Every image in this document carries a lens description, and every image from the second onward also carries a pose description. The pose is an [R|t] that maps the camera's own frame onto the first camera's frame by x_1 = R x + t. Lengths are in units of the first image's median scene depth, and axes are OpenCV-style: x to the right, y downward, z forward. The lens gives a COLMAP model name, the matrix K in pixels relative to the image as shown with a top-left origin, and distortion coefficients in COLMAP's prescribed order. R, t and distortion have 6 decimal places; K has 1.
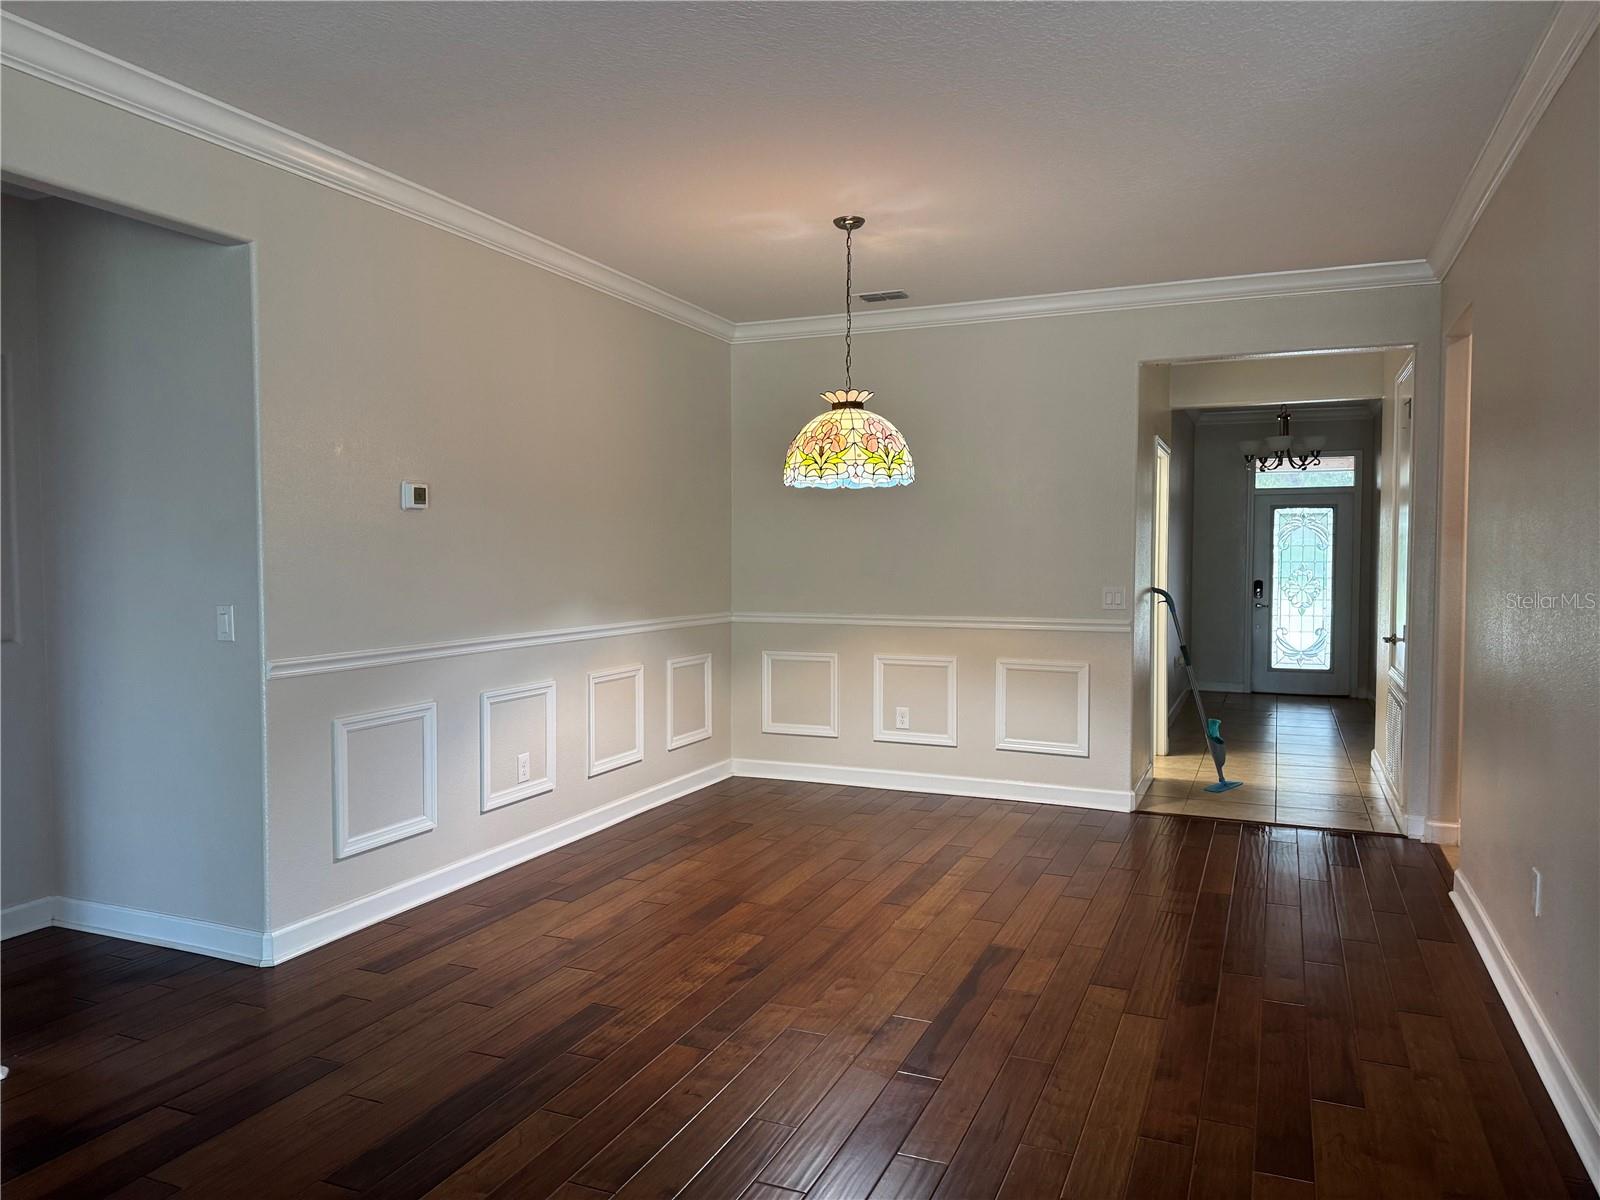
lens RADIAL K [[1113.2, 0, 799.1], [0, 1113.2, 598.0], [0, 0, 1]] dist [0.002691, -0.000163]
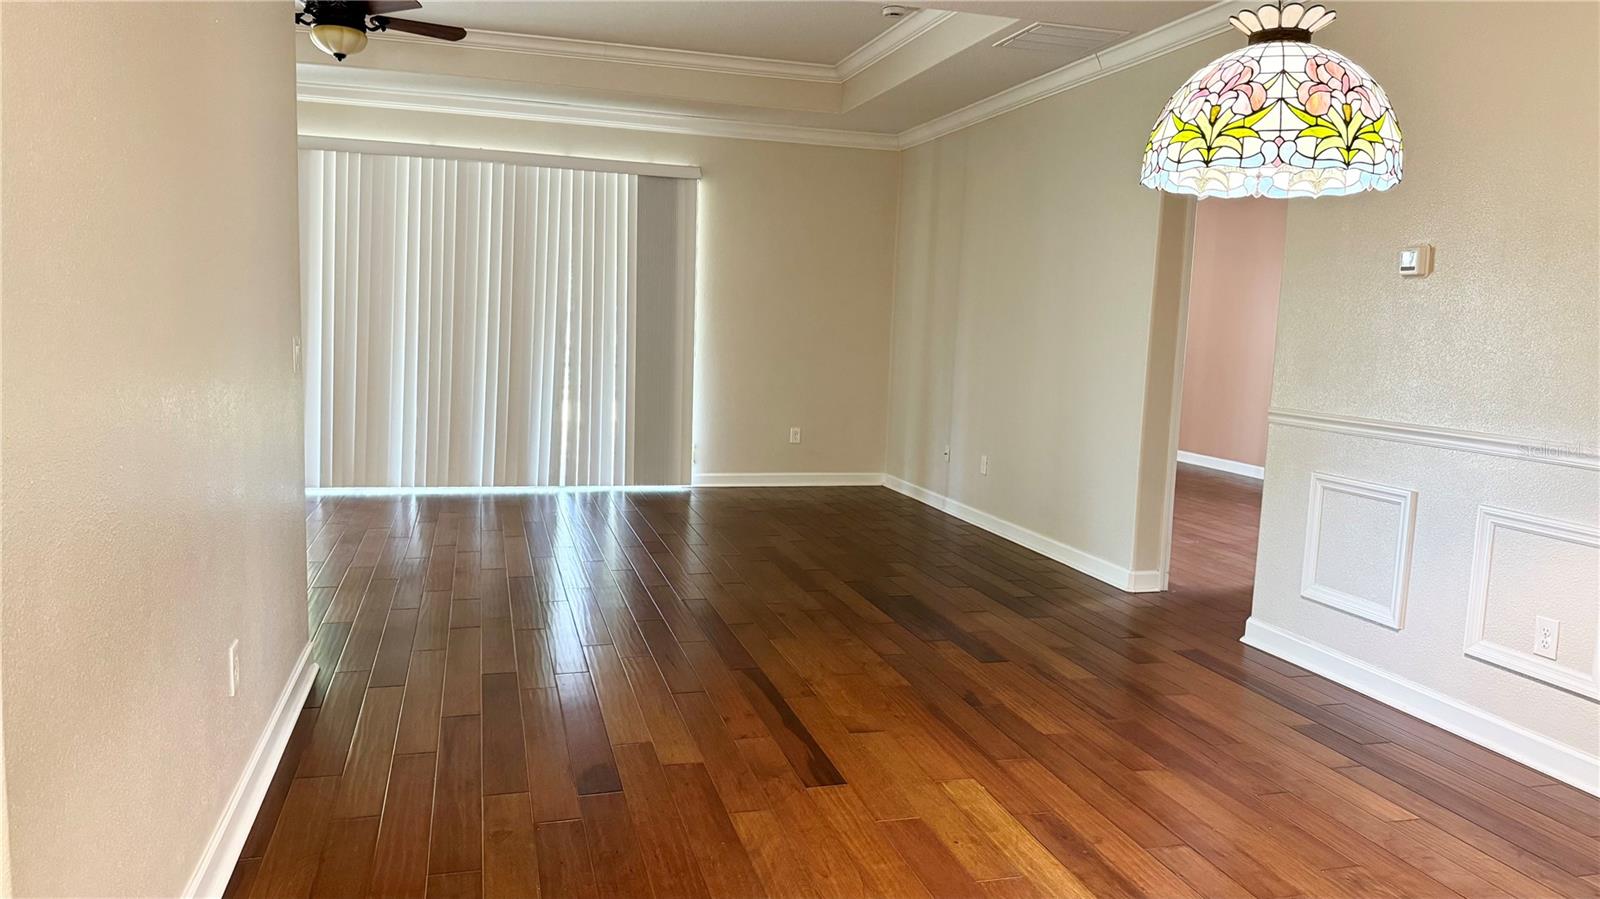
lens RADIAL K [[1190.7, 0, 800.5], [0, 1190.7, 447.1], [0, 0, 1]] dist [0.048235, -0.043537]
pose [[-0.784039, 0.047695, -0.618876, 0.655386], [-0.055610, 0.987637, 0.146565, -0.054973], [0.618216, 0.149328, -0.771693, 1.453943]]
